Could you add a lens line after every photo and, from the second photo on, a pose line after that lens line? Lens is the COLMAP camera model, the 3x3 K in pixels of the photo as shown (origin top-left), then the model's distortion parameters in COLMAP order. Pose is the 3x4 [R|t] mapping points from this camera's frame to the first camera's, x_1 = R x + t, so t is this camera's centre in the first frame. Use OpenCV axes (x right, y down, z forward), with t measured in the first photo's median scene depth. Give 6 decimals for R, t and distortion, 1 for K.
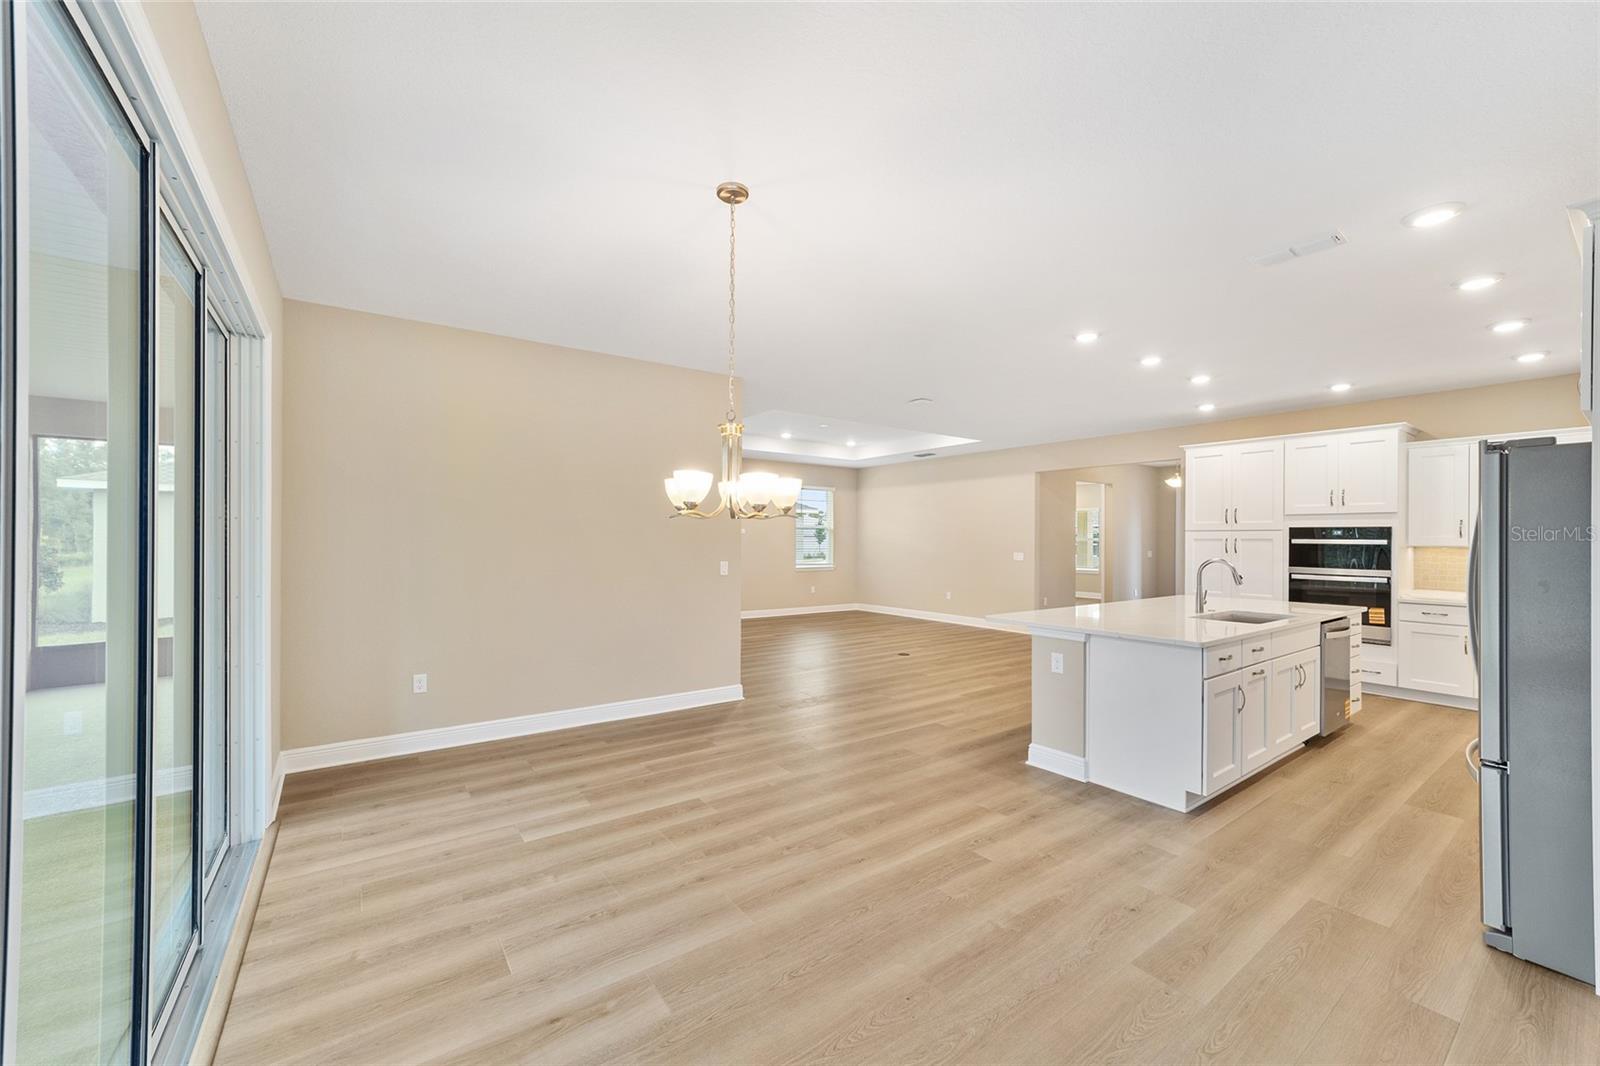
lens RADIAL K [[610.6, 0, 791.7], [0, 610.6, 538.6], [0, 0, 1]] dist [-0.013706, 0.007751]
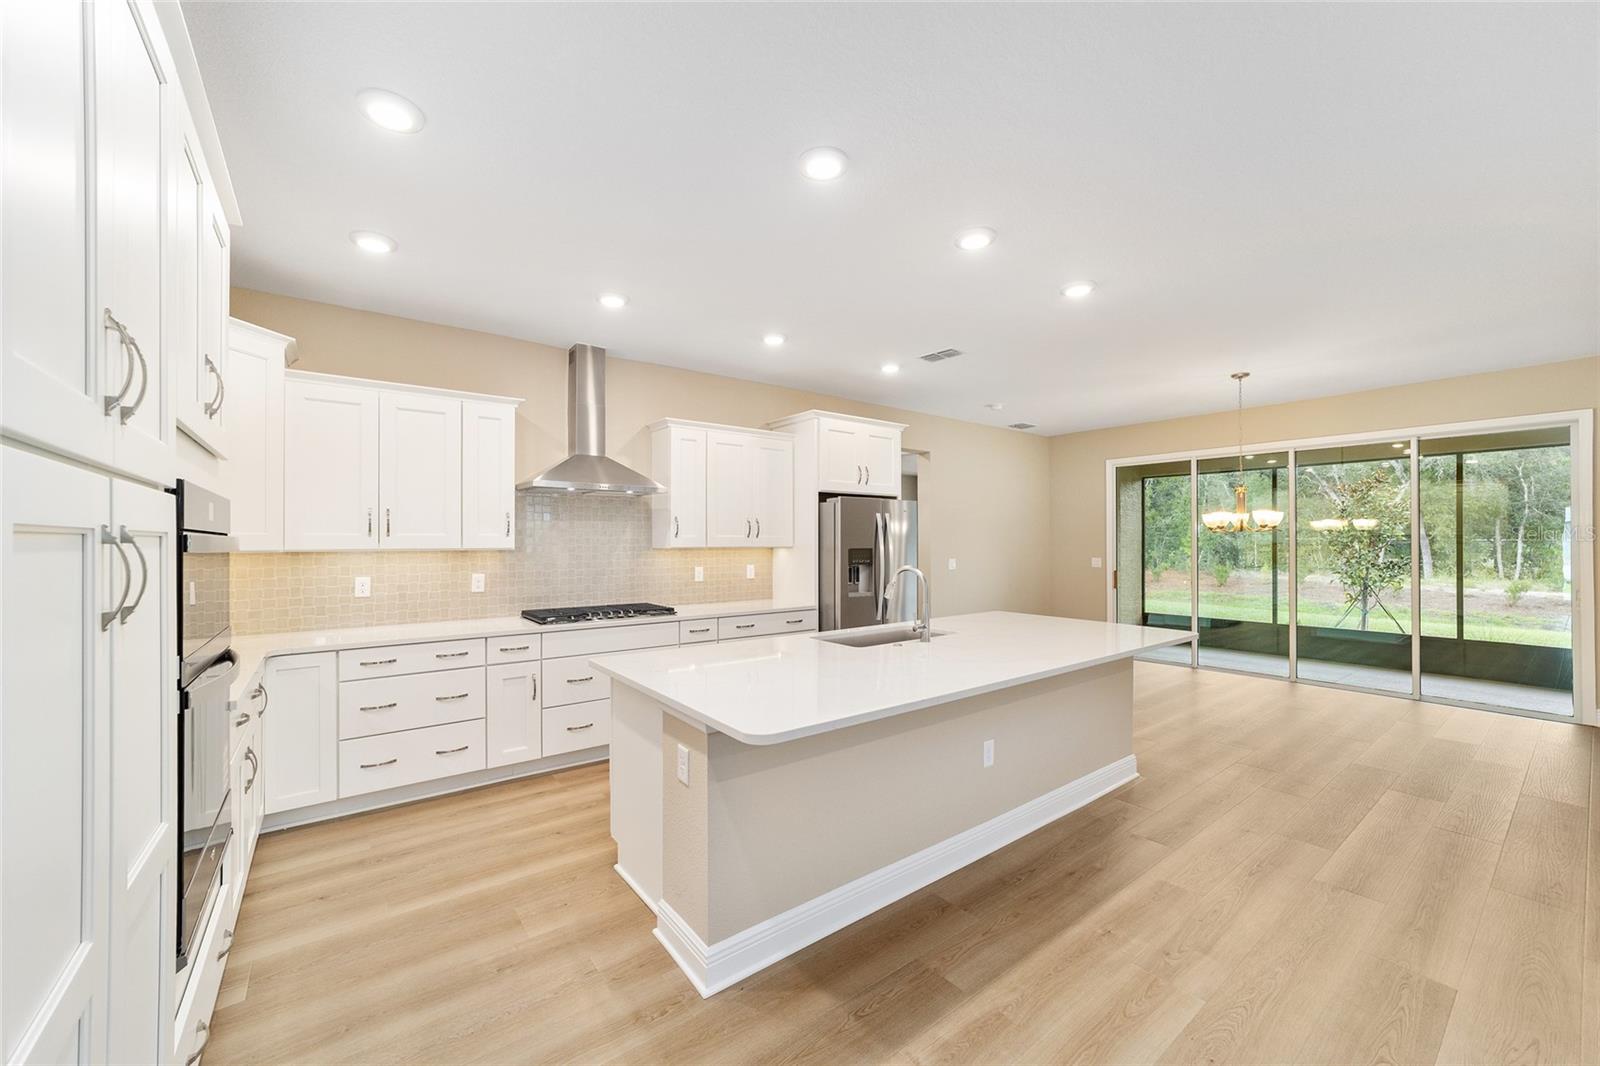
lens RADIAL K [[610.6, 0, 791.7], [0, 610.6, 538.6], [0, 0, 1]] dist [-0.013706, 0.007751]
pose [[-0.999554, -0.000974, -0.029850, 0.872794], [-0.000788, 0.999980, -0.006237, 0.002060], [0.029856, -0.006210, -0.999535, 1.761050]]
